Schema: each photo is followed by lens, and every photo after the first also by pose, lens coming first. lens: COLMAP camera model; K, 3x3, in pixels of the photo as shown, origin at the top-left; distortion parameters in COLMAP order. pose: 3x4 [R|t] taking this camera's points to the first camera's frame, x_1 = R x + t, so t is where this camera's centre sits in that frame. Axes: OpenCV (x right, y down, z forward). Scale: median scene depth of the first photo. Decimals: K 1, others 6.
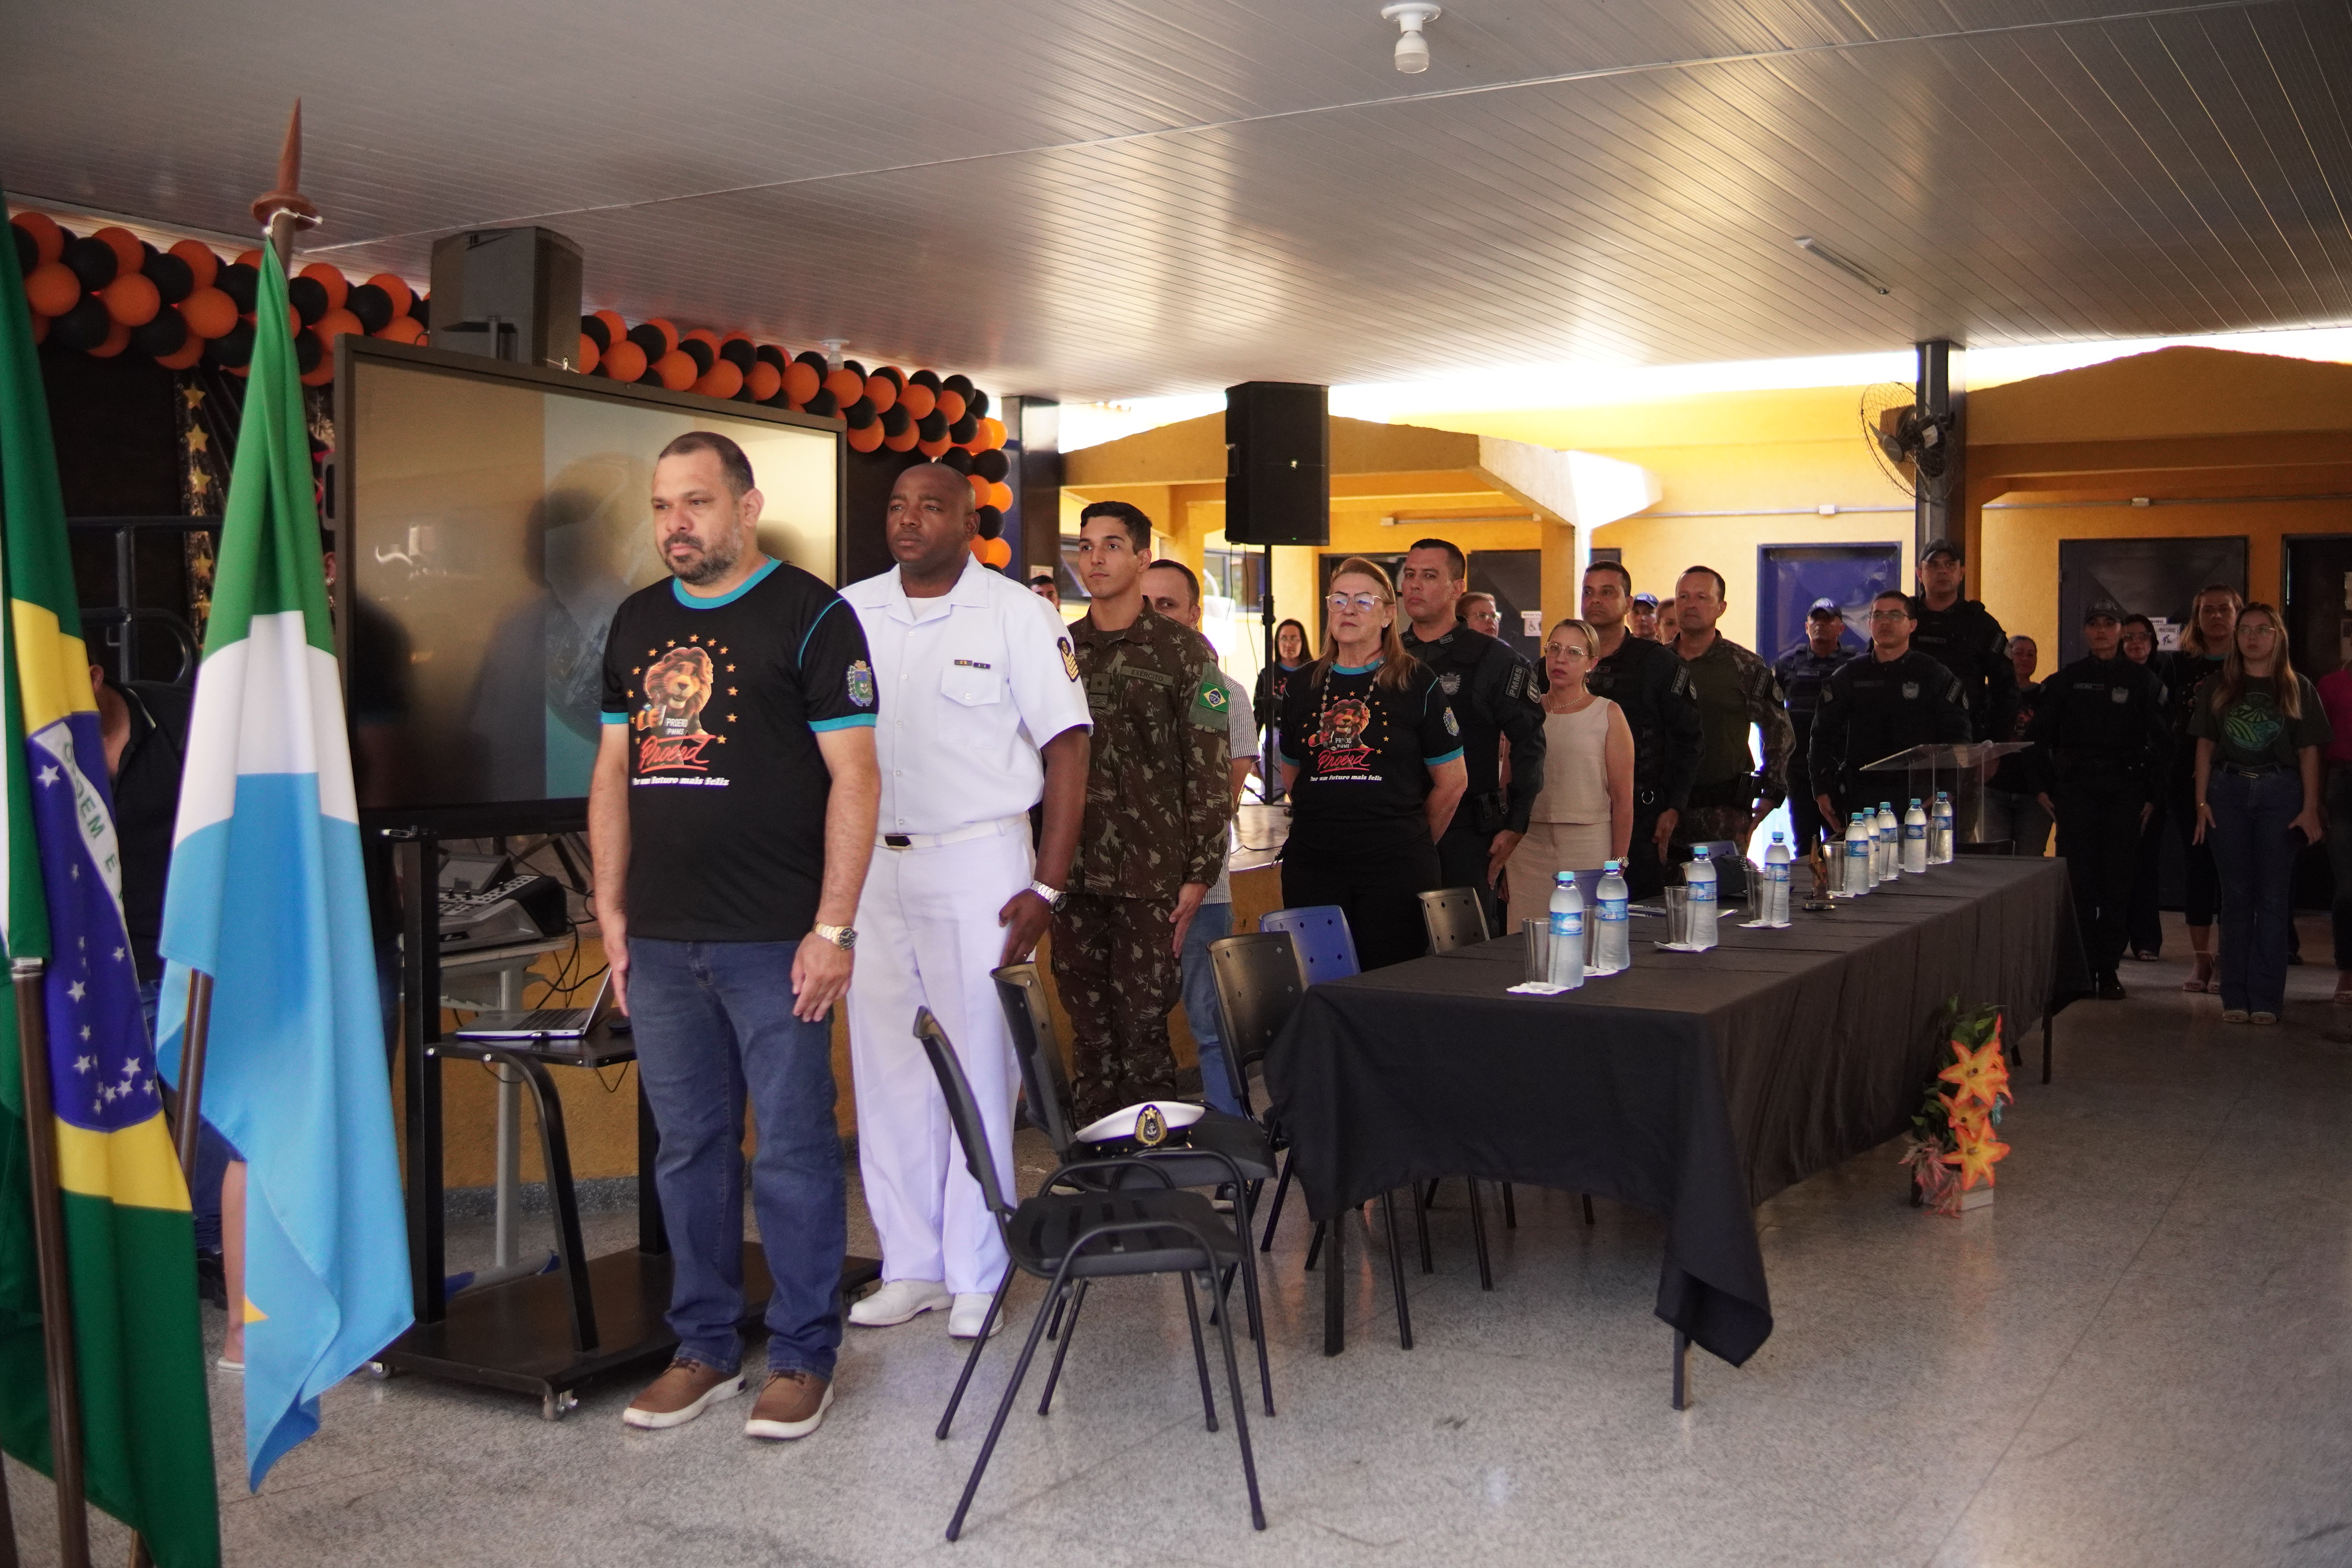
lens RADIAL K [[2328.6, 0, 1176.0], [0, 2328.6, 784.0], [0, 0, 1]] dist [-0.077172, -0.013637]
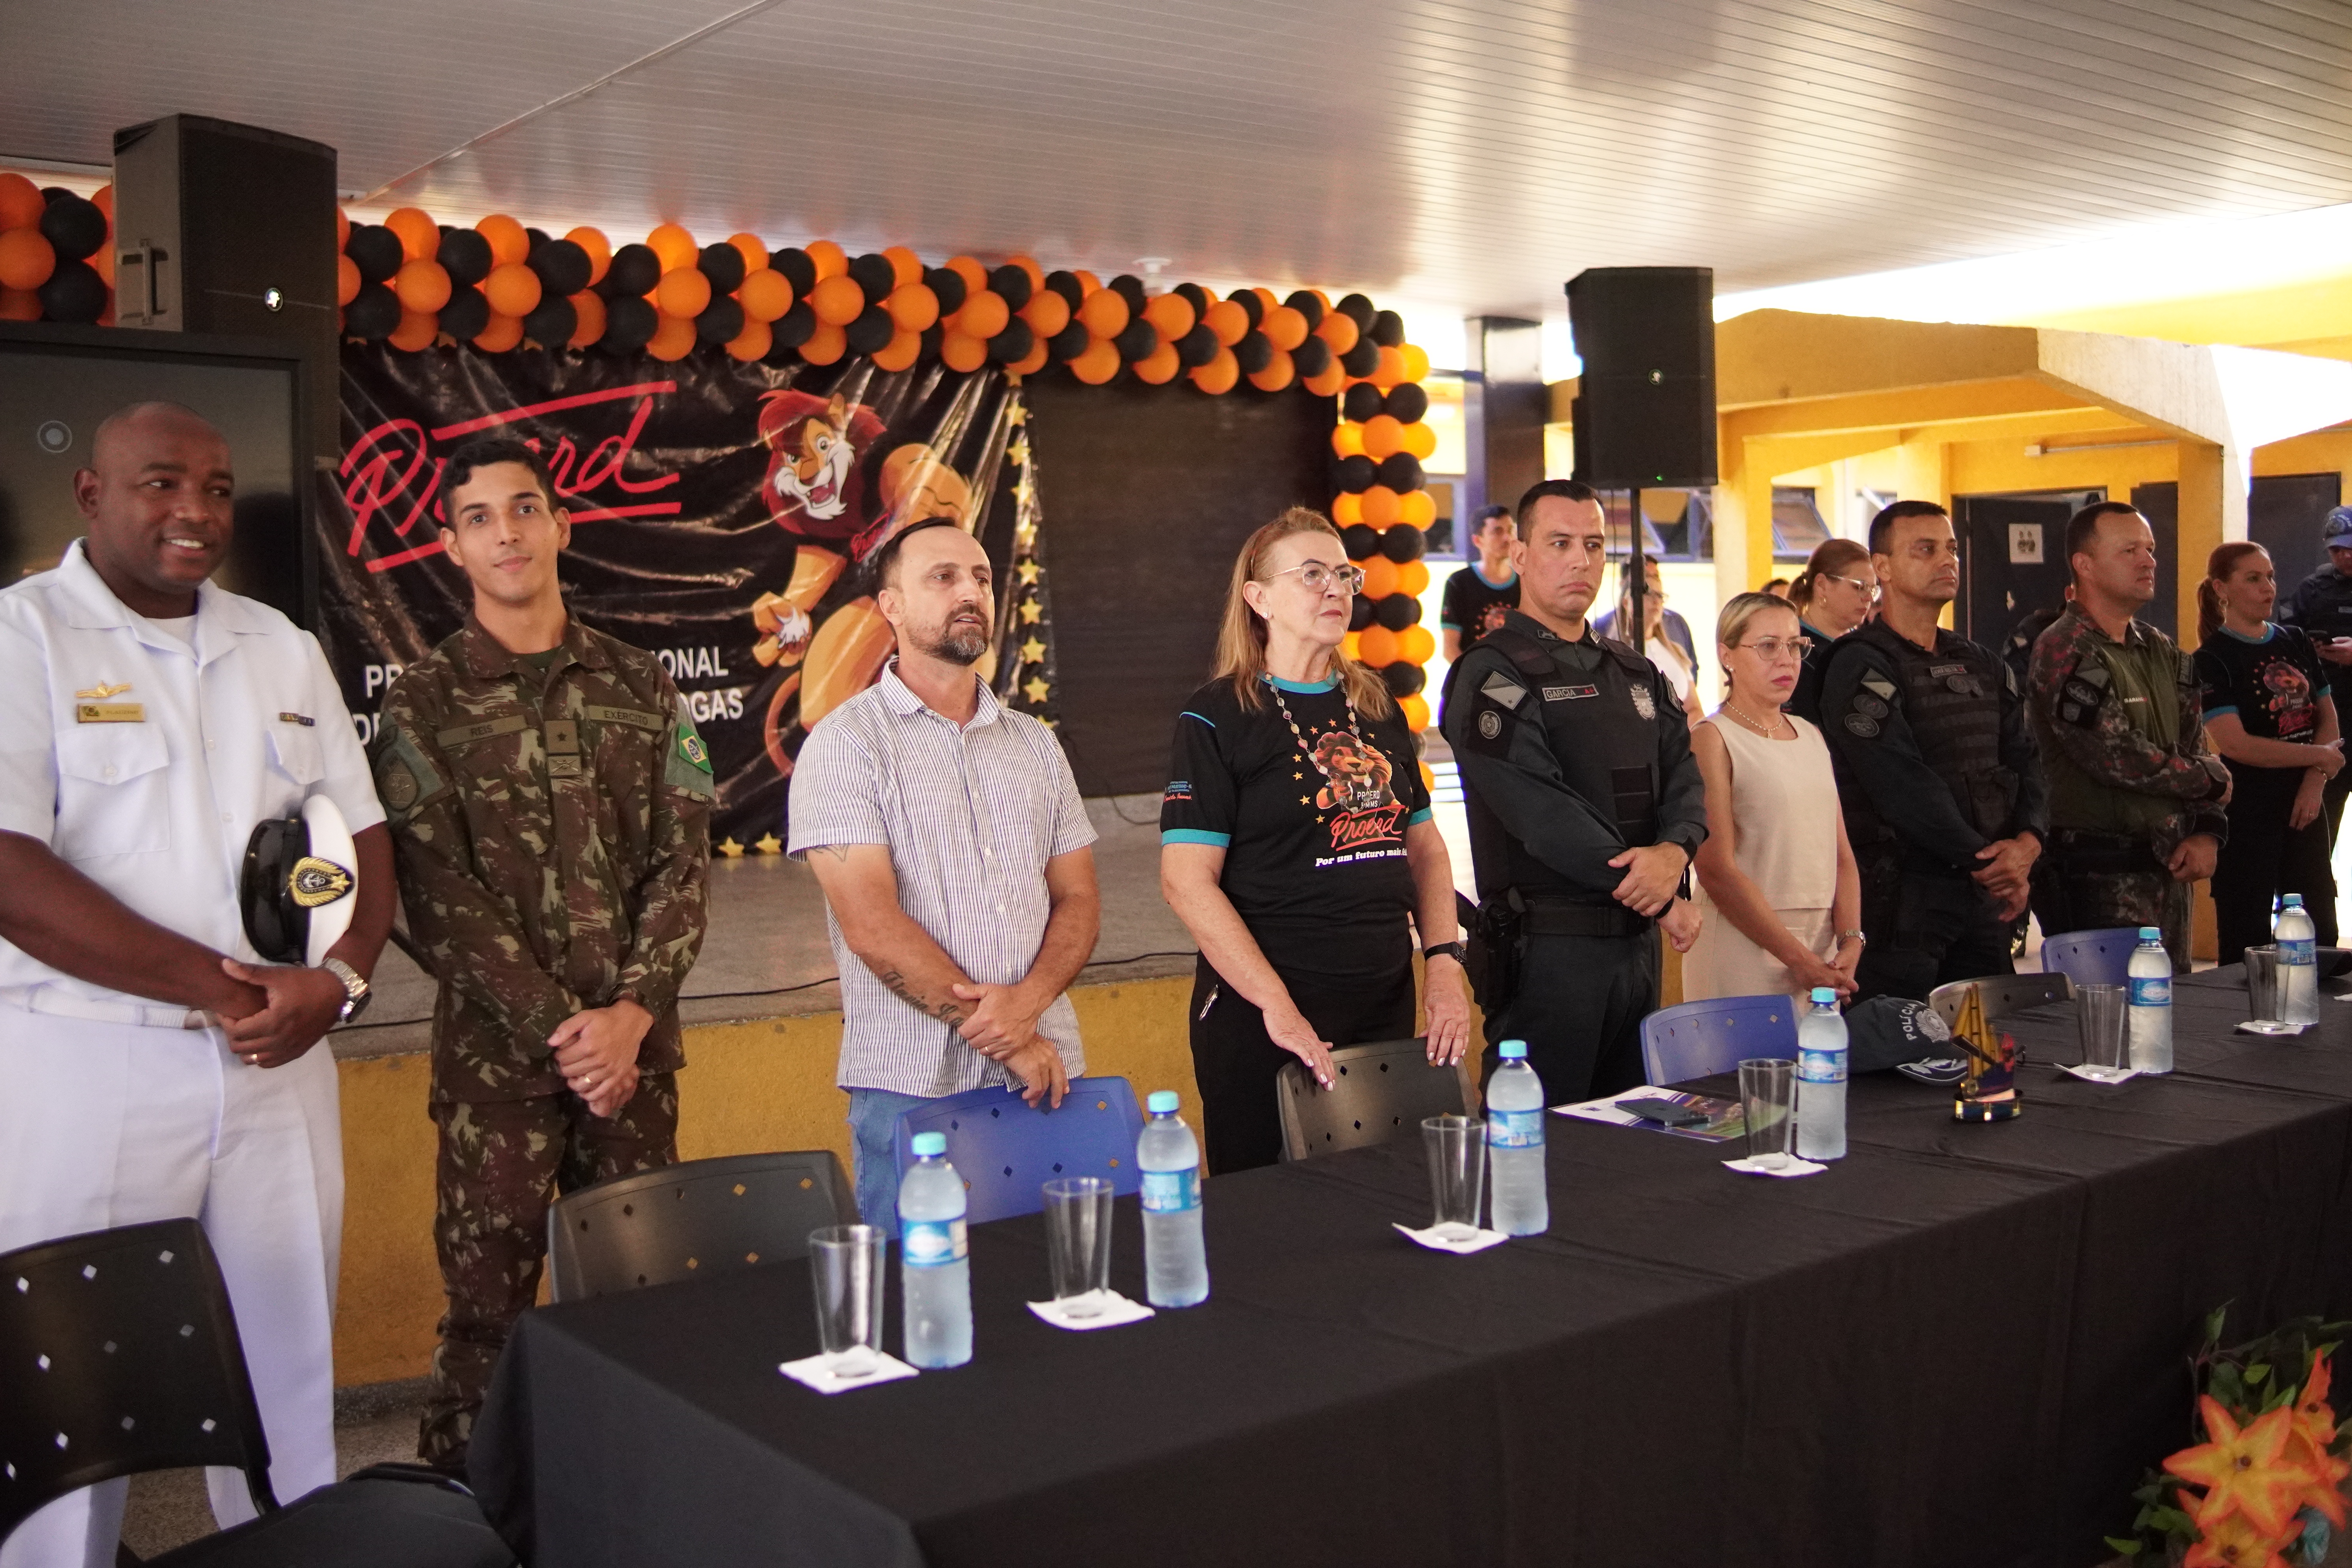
lens RADIAL K [[2328.6, 0, 1176.0], [0, 2328.6, 784.0], [0, 0, 1]] dist [-0.077172, -0.013637]
pose [[0.926025, 0.004598, -0.377434, 0.157553], [0.001917, 0.999856, 0.016883, -0.017919], [0.377457, -0.016358, 0.925883, 0.220089]]
